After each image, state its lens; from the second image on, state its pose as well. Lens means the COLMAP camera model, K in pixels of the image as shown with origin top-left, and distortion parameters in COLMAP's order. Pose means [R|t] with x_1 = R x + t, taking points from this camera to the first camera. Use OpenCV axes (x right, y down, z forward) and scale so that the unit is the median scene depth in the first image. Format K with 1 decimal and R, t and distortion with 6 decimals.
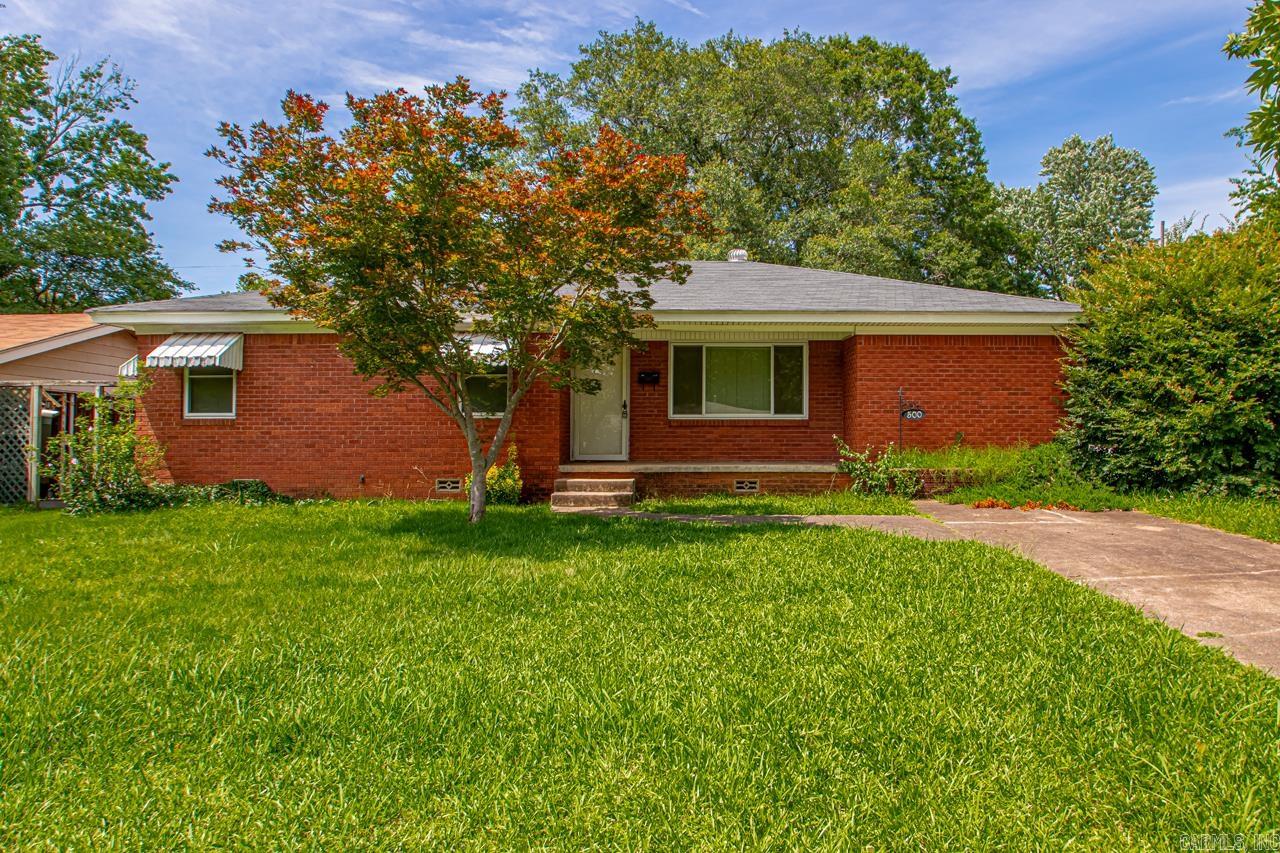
lens RADIAL K [[900.1, 0, 640.0], [0, 900.1, 426.5], [0, 0, 1]] dist [-0.019757, 0.003246]
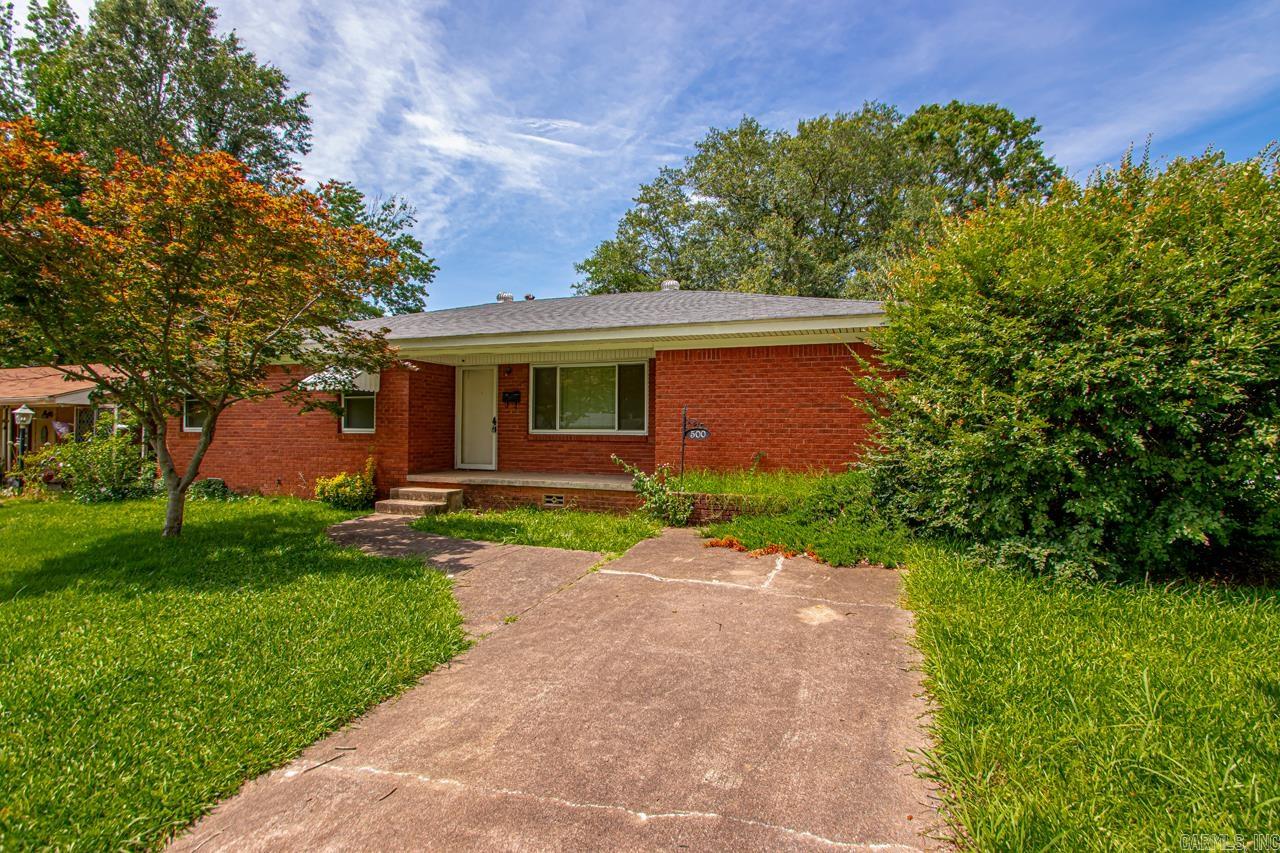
lens RADIAL K [[588.7, 0, 649.9], [0, 588.7, 429.7], [0, 0, 1]] dist [0.014585, -0.012252]
pose [[0.942101, 0.007312, -0.335249, 0.447739], [-0.004080, 0.999938, 0.010344, -0.023006], [0.335303, -0.008378, 0.942073, 0.396500]]
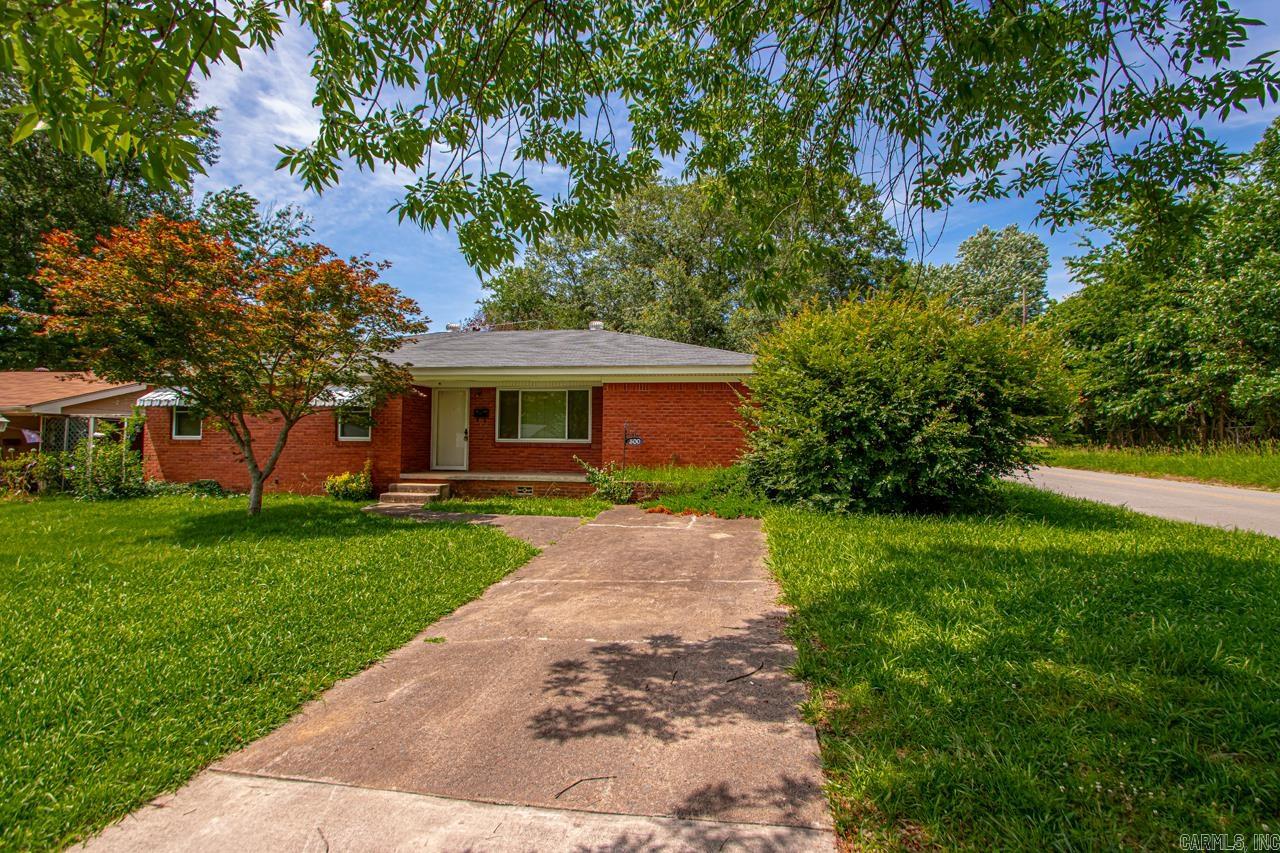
lens RADIAL K [[601.0, 0, 640.0], [0, 601.0, 426.5], [0, 0, 1]] dist [0.018018, -0.018499]
pose [[0.986805, 0.005943, -0.161803, 0.445747], [-0.008756, 0.999823, -0.016675, -0.019962], [0.161676, 0.017872, 0.986682, 0.100976]]
